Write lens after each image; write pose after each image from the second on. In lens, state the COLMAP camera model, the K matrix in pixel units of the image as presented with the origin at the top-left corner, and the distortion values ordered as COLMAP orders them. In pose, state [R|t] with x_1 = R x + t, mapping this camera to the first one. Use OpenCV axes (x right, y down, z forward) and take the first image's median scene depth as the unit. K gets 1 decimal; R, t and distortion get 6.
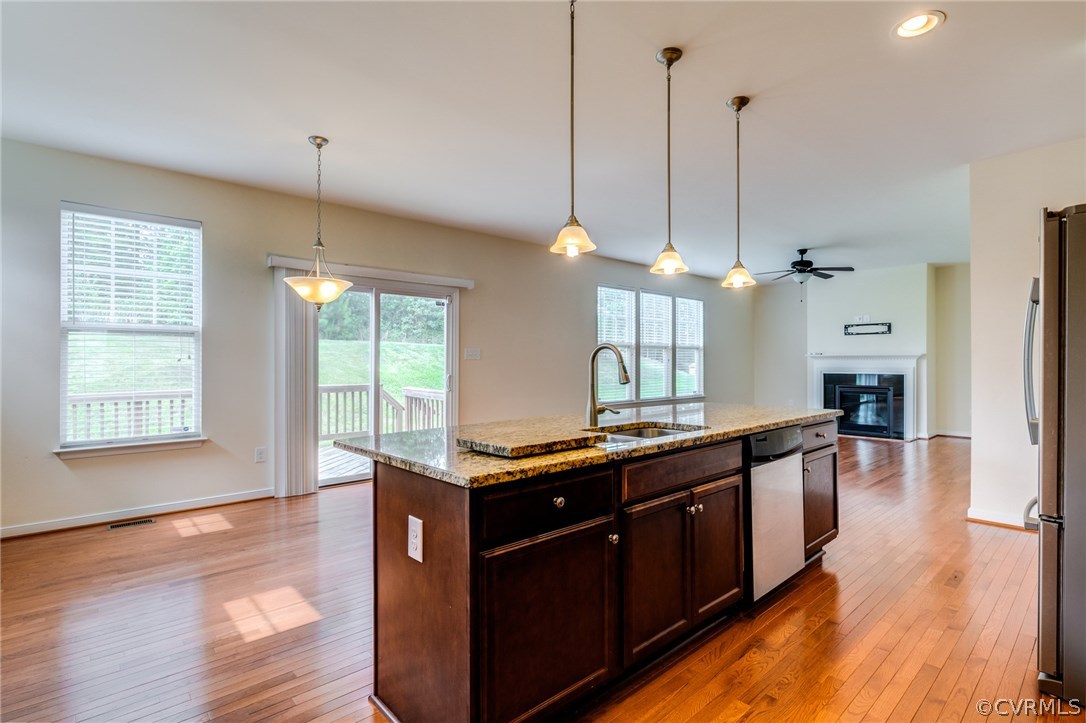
lens RADIAL K [[516.1, 0, 539.3], [0, 516.1, 364.1], [0, 0, 1]] dist [-0.003333, -0.000194]
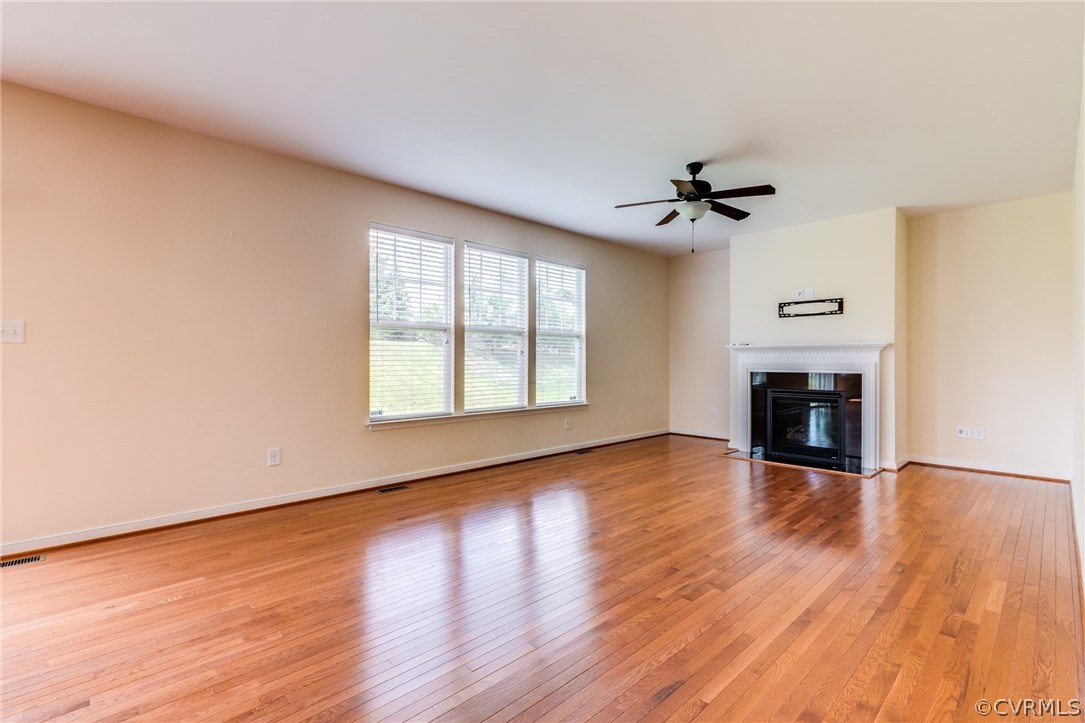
lens RADIAL K [[493.0, 0, 545.5], [0, 493.0, 360.6], [0, 0, 1]] dist [0.009397, 0.001172]
pose [[0.999061, 0.003558, 0.043174, 0.272197], [-0.003370, 0.999984, -0.004436, 0.007400], [-0.043189, 0.004286, 0.999058, 0.378457]]
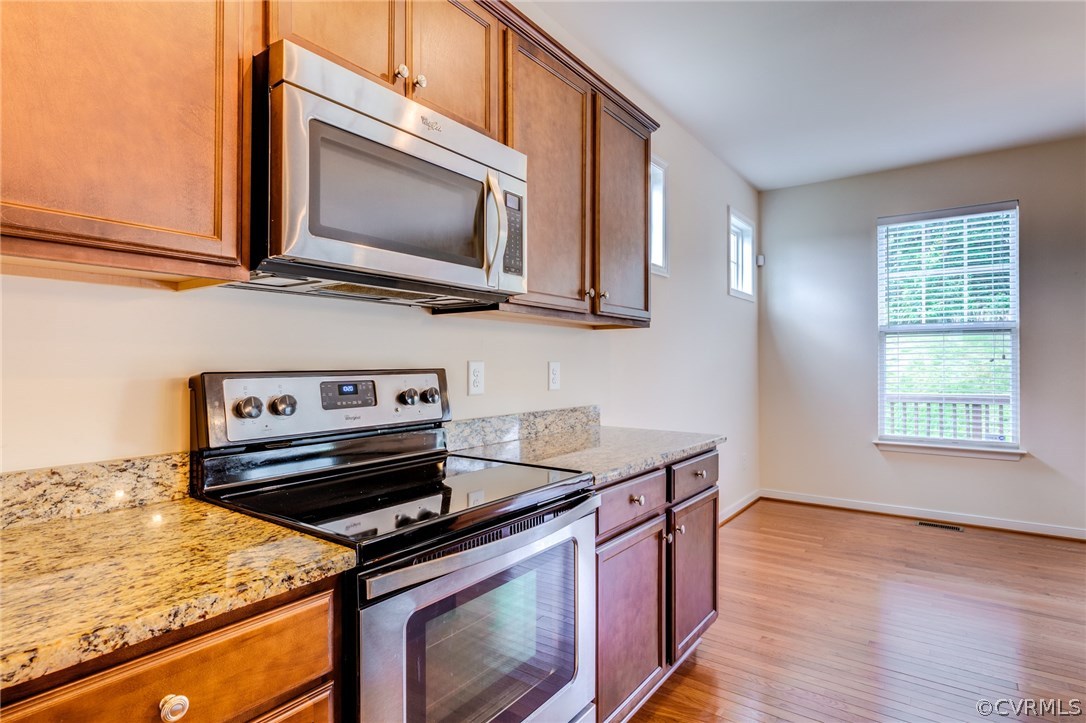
lens RADIAL K [[565.7, 0, 563.7], [0, 565.7, 359.0], [0, 0, 1]] dist [-0.017146, -0.000314]
pose [[0.217560, -0.008040, -0.976014, 0.084152], [-0.002903, 0.999956, -0.008885, 0.000852], [0.976043, 0.004766, 0.217527, 0.047358]]
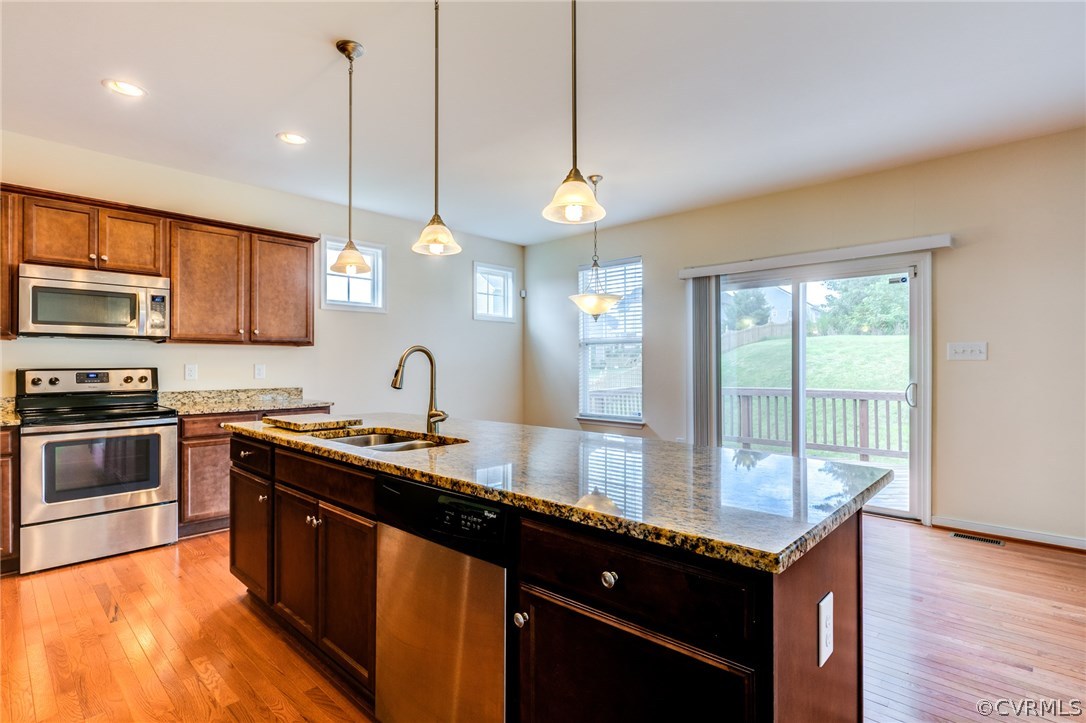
lens RADIAL K [[516.1, 0, 549.5], [0, 516.1, 362.3], [0, 0, 1]] dist [-0.003333, -0.000194]
pose [[0.092045, -0.002018, -0.995753, 0.326160], [-0.002928, 0.999993, -0.002297, -0.001752], [0.995751, 0.003127, 0.092038, 0.330817]]
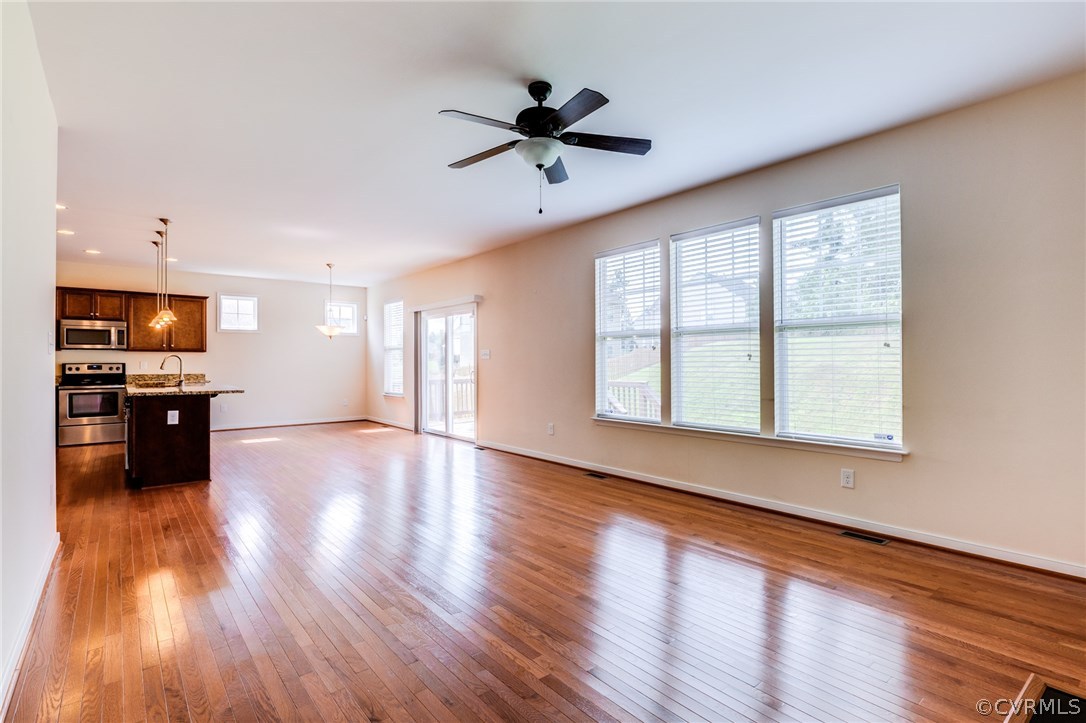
lens RADIAL K [[516.1, 0, 535.2], [0, 516.1, 364.3], [0, 0, 1]] dist [-0.003333, -0.000194]
pose [[-0.057721, -0.004552, -0.998322, 0.726083], [-0.004738, 0.999980, -0.004286, 0.004786], [0.998322, 0.004482, -0.057741, 0.810465]]
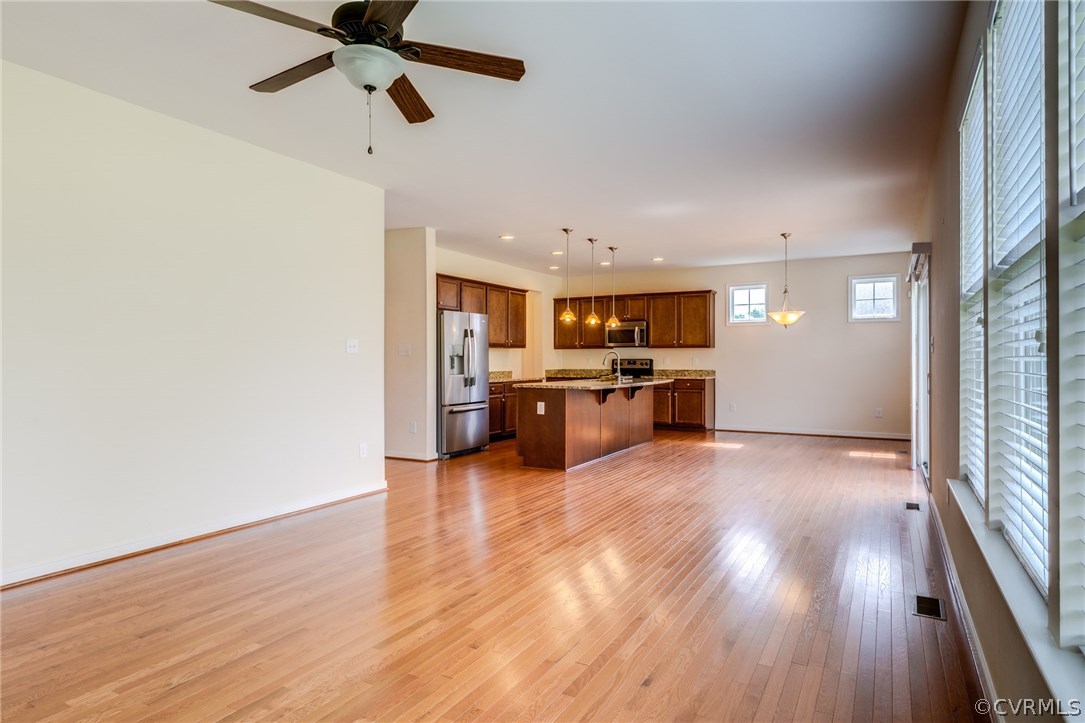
lens RADIAL K [[598.8, 0, 547.0], [0, 598.8, 358.4], [0, 0, 1]] dist [0.002535, 0.000651]
pose [[-0.950513, -0.007515, -0.310593, 0.419042], [-0.008892, 0.999956, 0.003016, -0.000506], [0.310557, 0.005628, -0.950538, 1.069200]]
